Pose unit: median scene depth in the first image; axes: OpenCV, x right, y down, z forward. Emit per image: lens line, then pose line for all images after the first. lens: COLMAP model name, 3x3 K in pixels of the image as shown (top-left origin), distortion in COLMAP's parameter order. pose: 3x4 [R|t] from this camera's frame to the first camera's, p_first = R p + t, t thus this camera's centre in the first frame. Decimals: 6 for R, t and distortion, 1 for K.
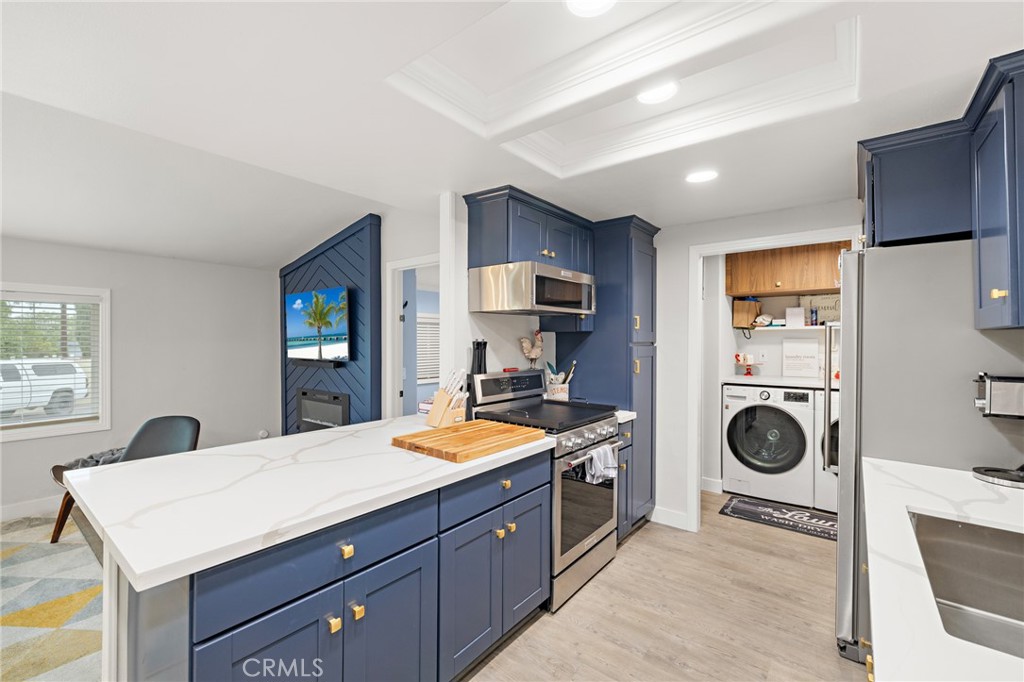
lens RADIAL K [[426.0, 0, 512.0], [0, 426.0, 341.0], [0, 0, 1]] dist [0.009210, -0.000063]
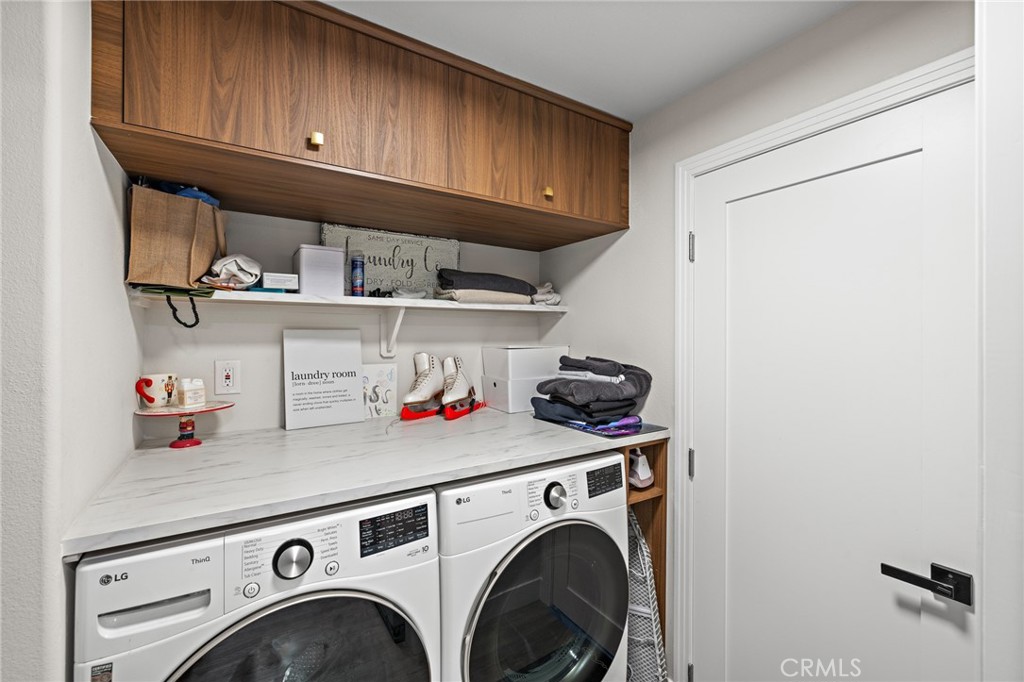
lens RADIAL K [[427.1, 0, 507.3], [0, 427.1, 335.8], [0, 0, 1]] dist [0.001385, -0.000031]
pose [[0.333890, -0.001467, 0.942611, 0.355289], [-0.000909, 0.999998, 0.001878, 0.000180], [-0.942612, -0.001484, 0.333888, 0.708658]]
